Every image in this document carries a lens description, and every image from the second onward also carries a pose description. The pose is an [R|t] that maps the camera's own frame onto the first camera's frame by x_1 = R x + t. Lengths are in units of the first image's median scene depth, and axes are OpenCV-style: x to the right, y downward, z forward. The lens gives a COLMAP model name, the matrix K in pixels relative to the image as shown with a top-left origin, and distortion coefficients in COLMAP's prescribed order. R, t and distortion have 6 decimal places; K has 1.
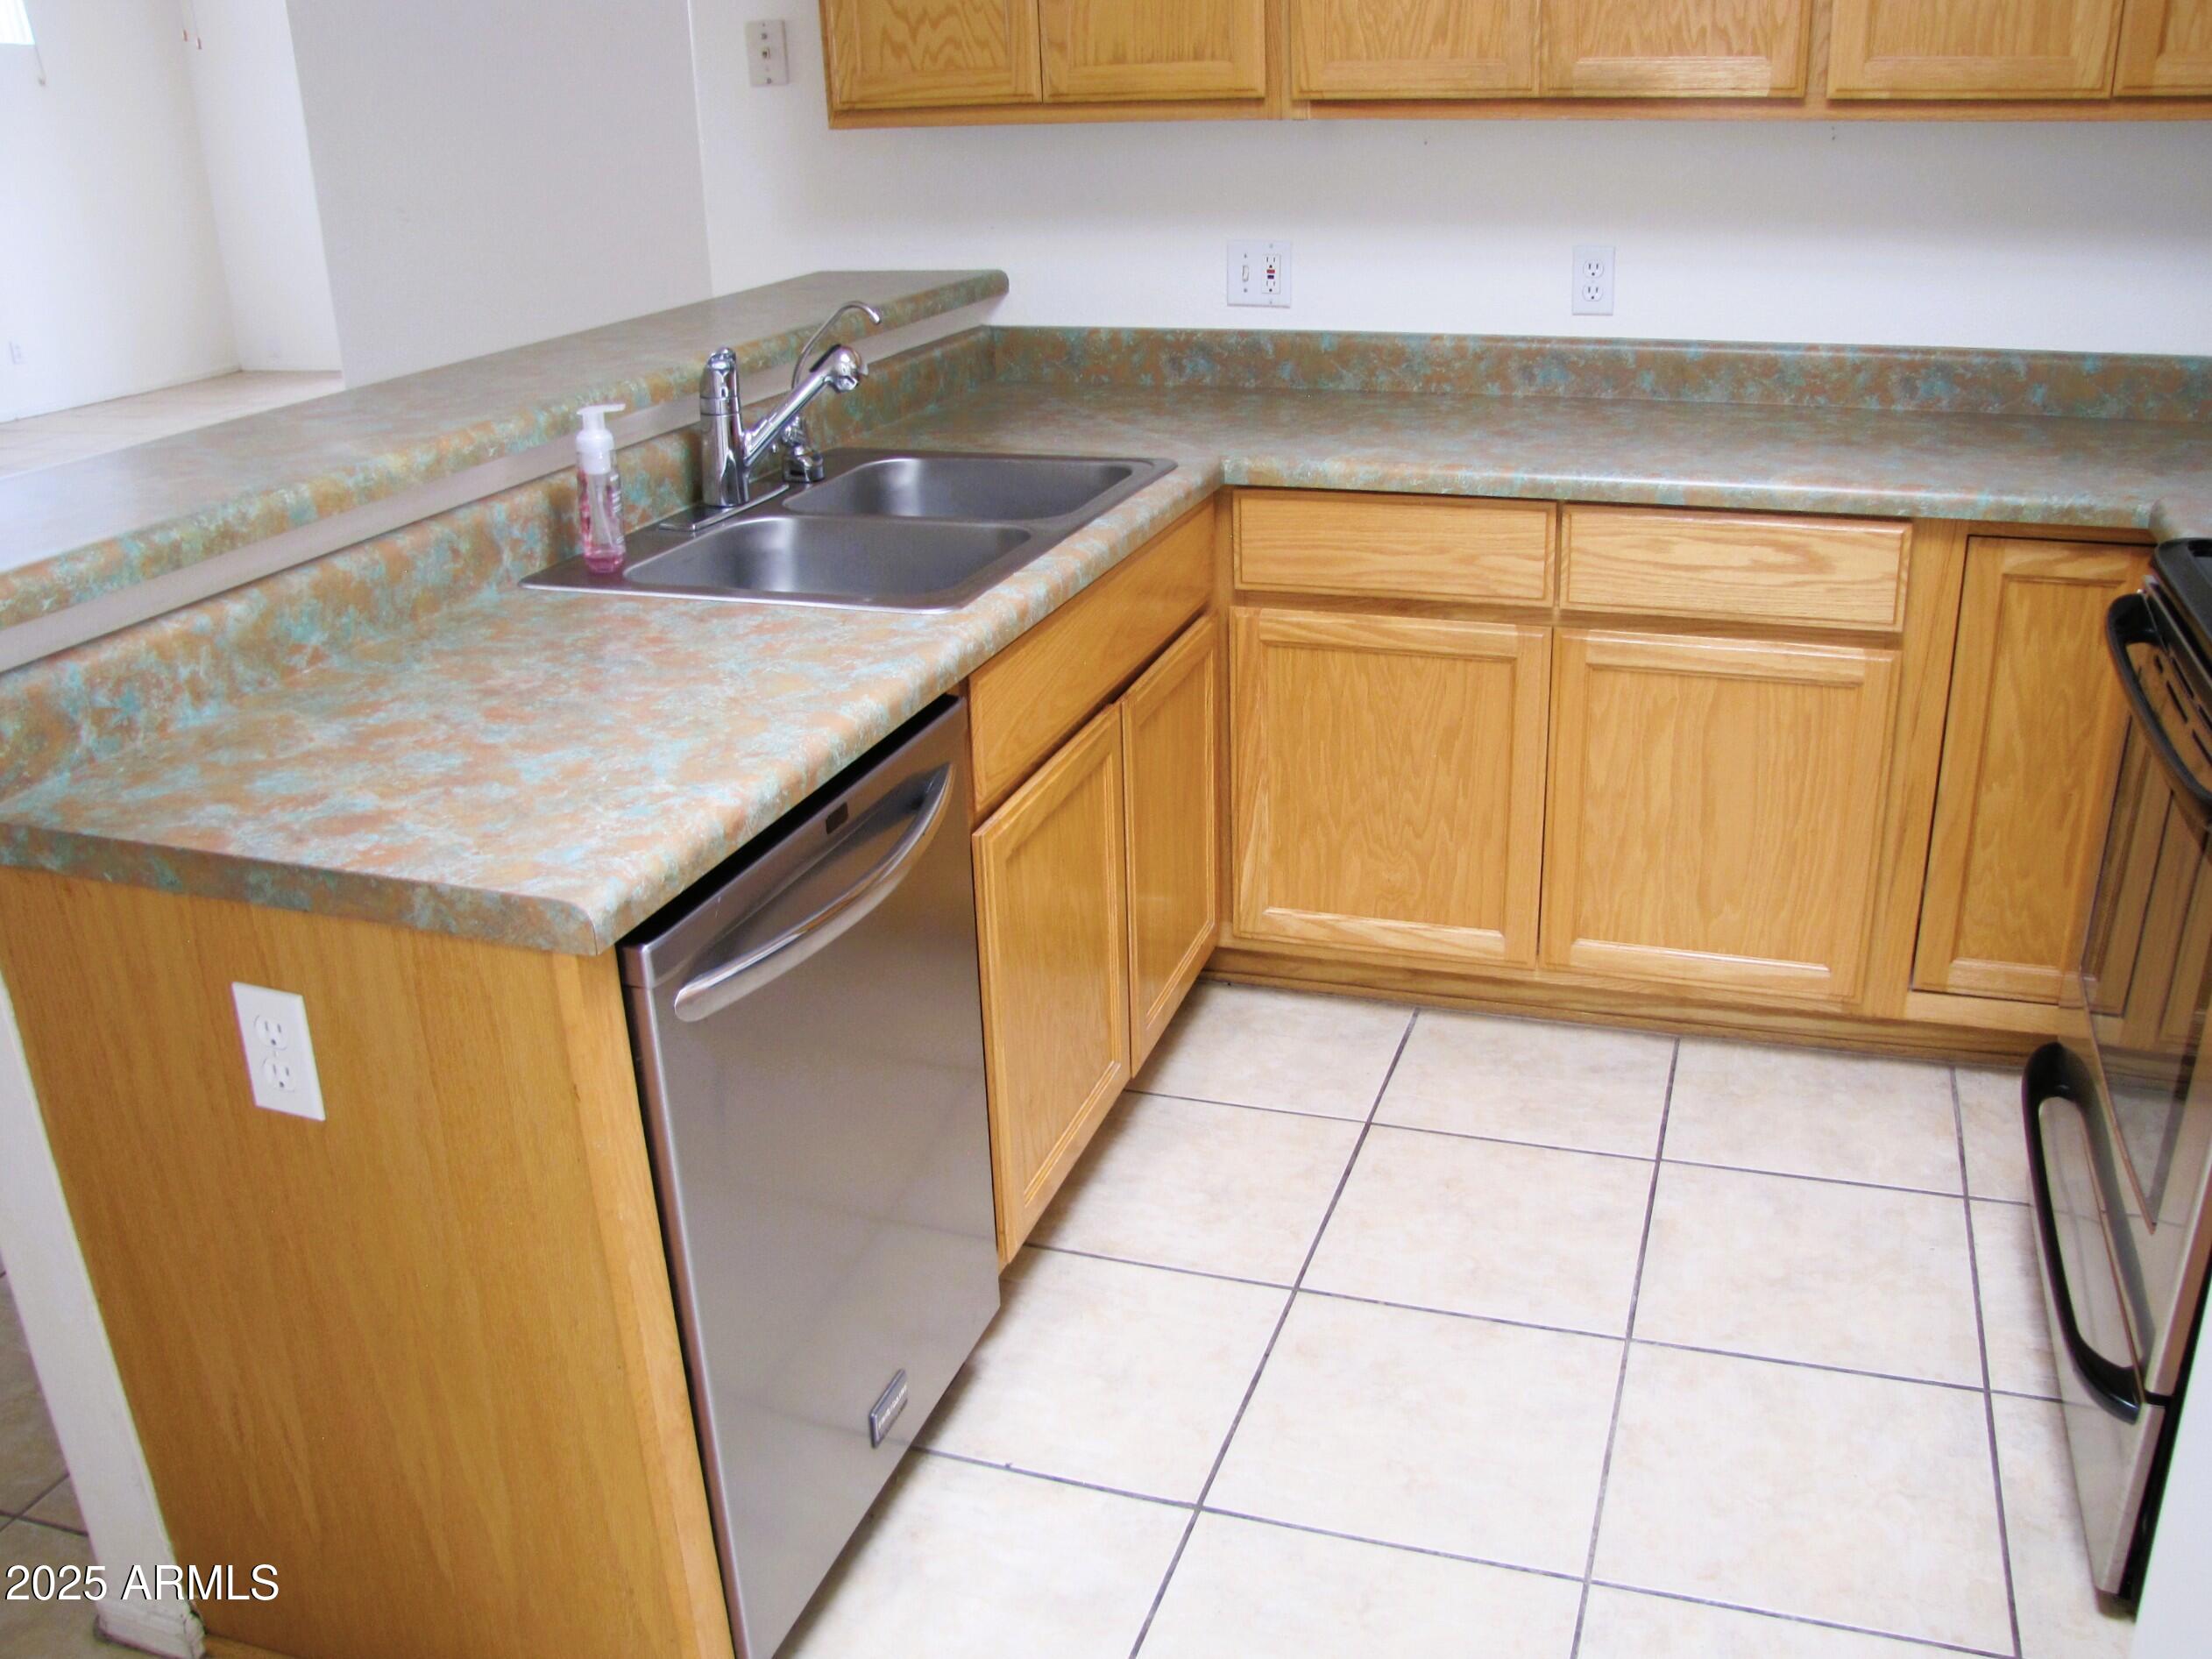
lens RADIAL K [[1856.5, 0, 1105.7], [0, 1856.5, 820.3], [0, 0, 1]] dist [-0.106817, 0.017351]
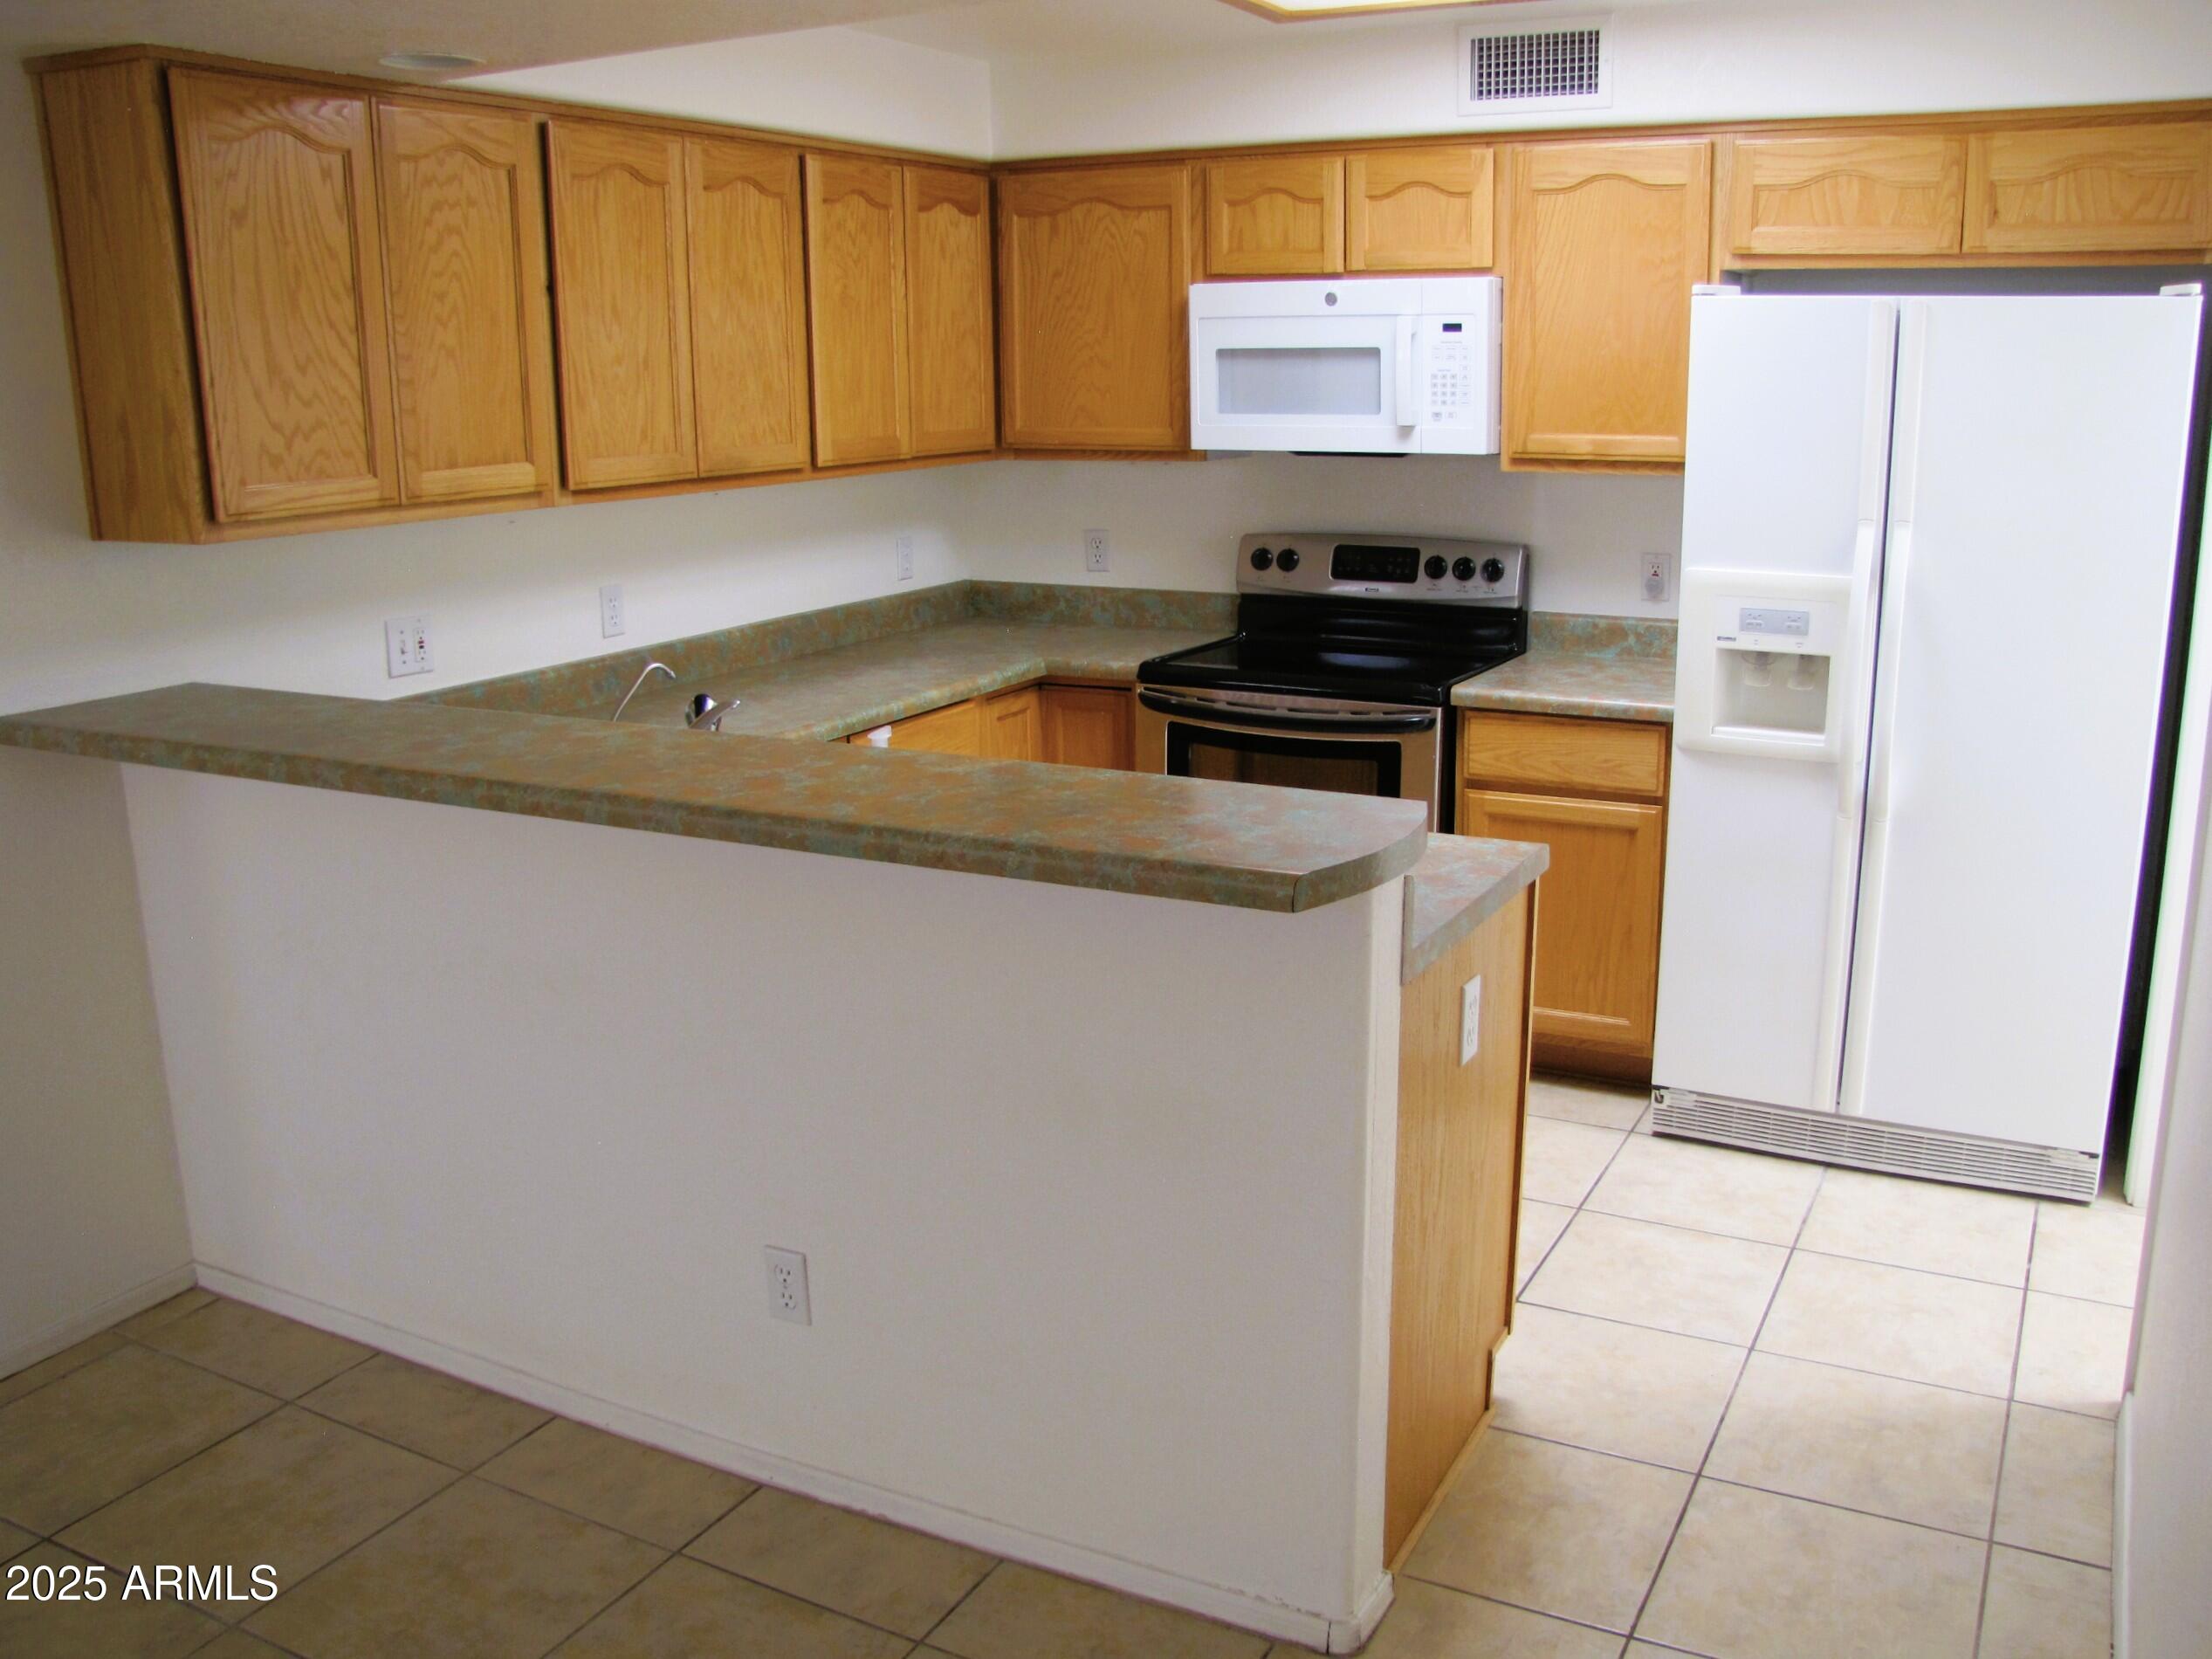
lens RADIAL K [[1910.4, 0, 1171.2], [0, 1910.4, 818.7], [0, 0, 1]] dist [-0.176002, 0.159006]
pose [[0.128904, -0.204348, 0.970374, -1.639347], [0.379909, 0.914056, 0.142022, -0.310525], [-0.915998, 0.350346, 0.195459, 0.650600]]
